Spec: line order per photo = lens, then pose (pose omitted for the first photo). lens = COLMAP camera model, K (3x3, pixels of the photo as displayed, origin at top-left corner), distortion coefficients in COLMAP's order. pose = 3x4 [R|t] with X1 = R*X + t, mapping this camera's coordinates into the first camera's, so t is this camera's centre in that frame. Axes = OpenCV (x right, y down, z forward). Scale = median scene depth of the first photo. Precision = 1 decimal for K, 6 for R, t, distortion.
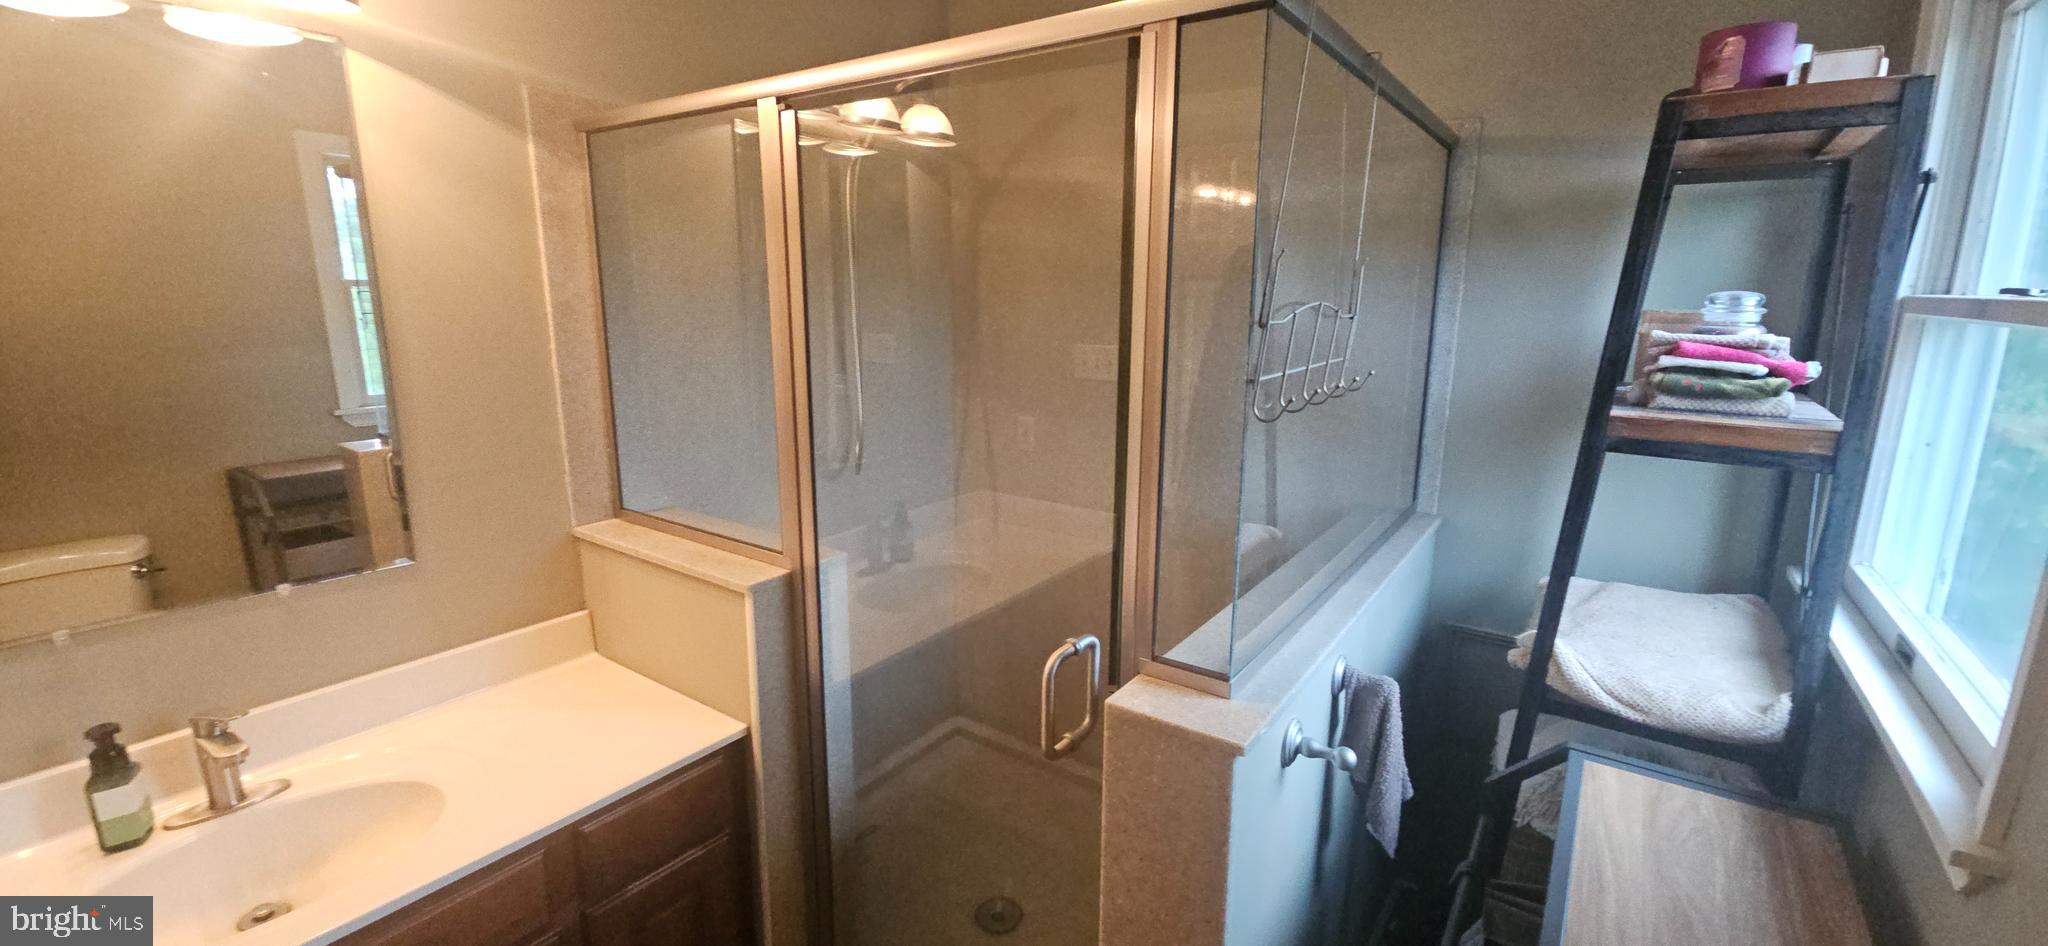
lens RADIAL K [[829.1, 0, 1025.4], [0, 829.1, 469.8], [0, 0, 1]] dist [0.009997, -0.005142]
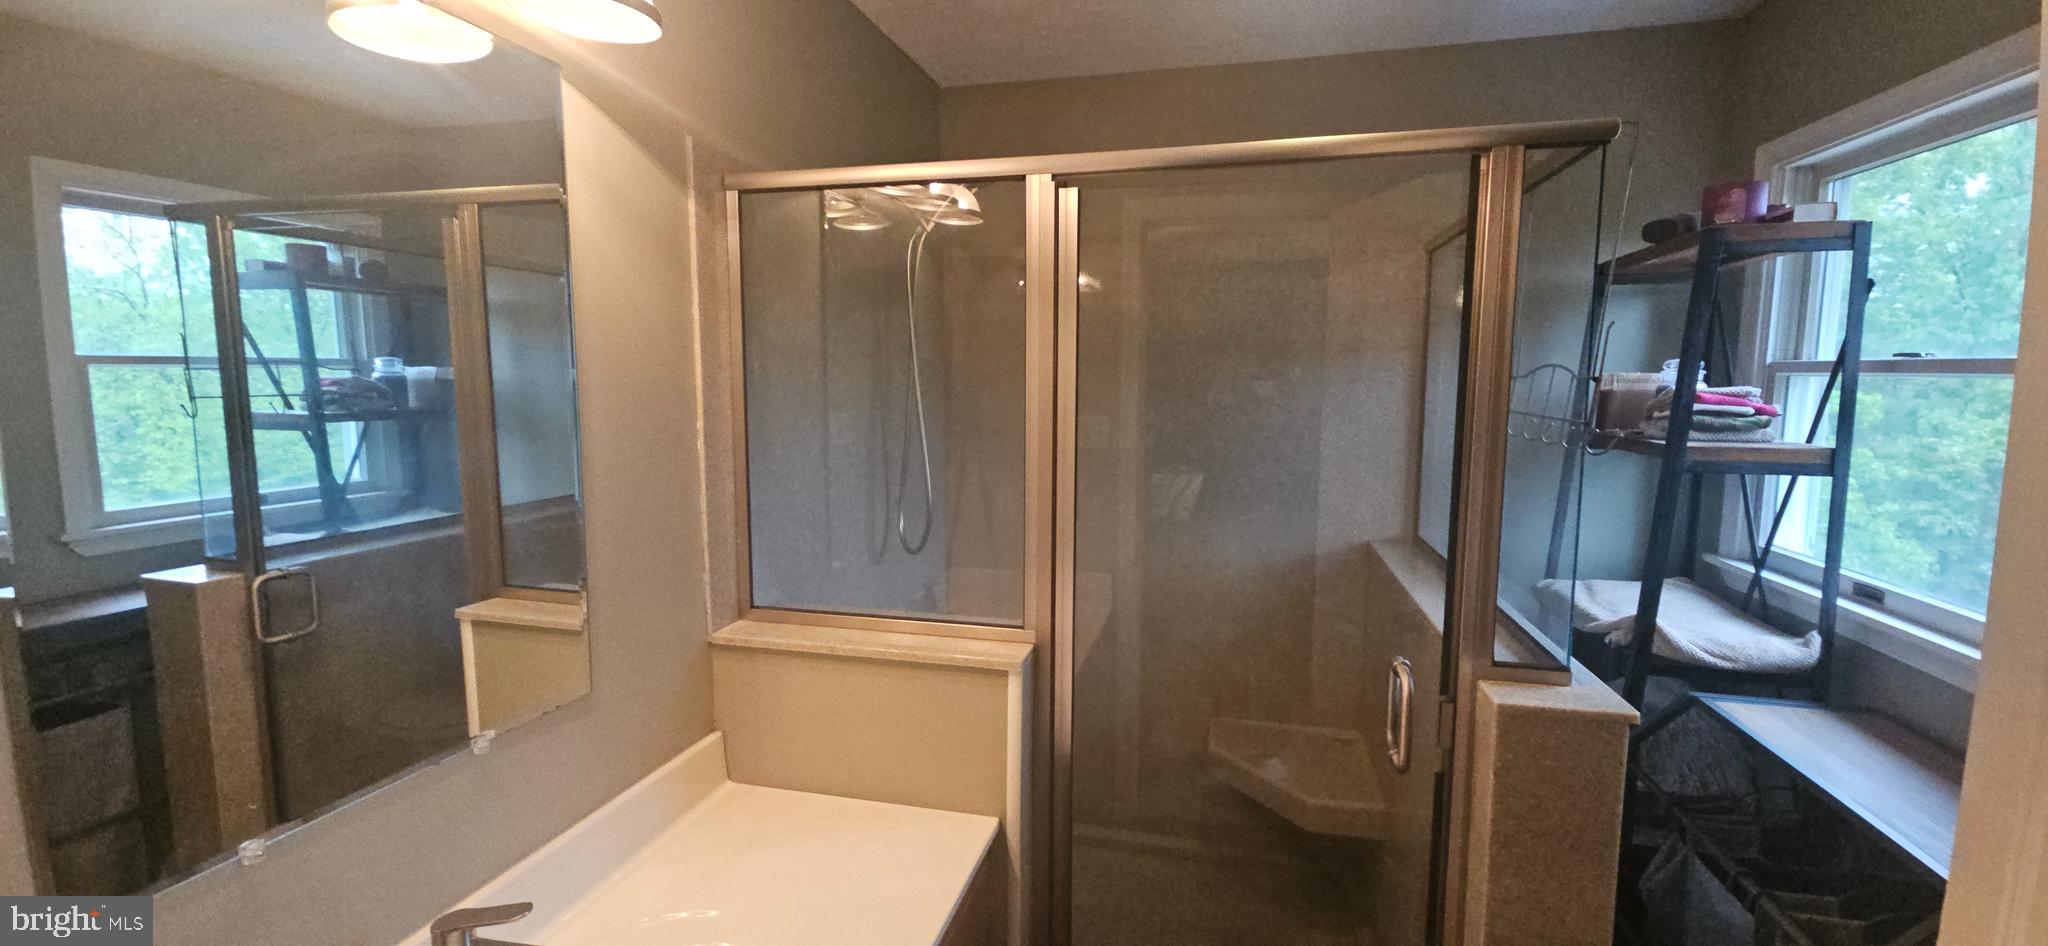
lens RADIAL K [[829.1, 0, 1024.5], [0, 829.1, 463.3], [0, 0, 1]] dist [0.009997, -0.005142]
pose [[0.932559, -0.044746, 0.358234, -0.706479], [0.081894, 0.992641, -0.089200, -0.002437], [-0.351606, 0.112522, 0.929361, 0.090830]]
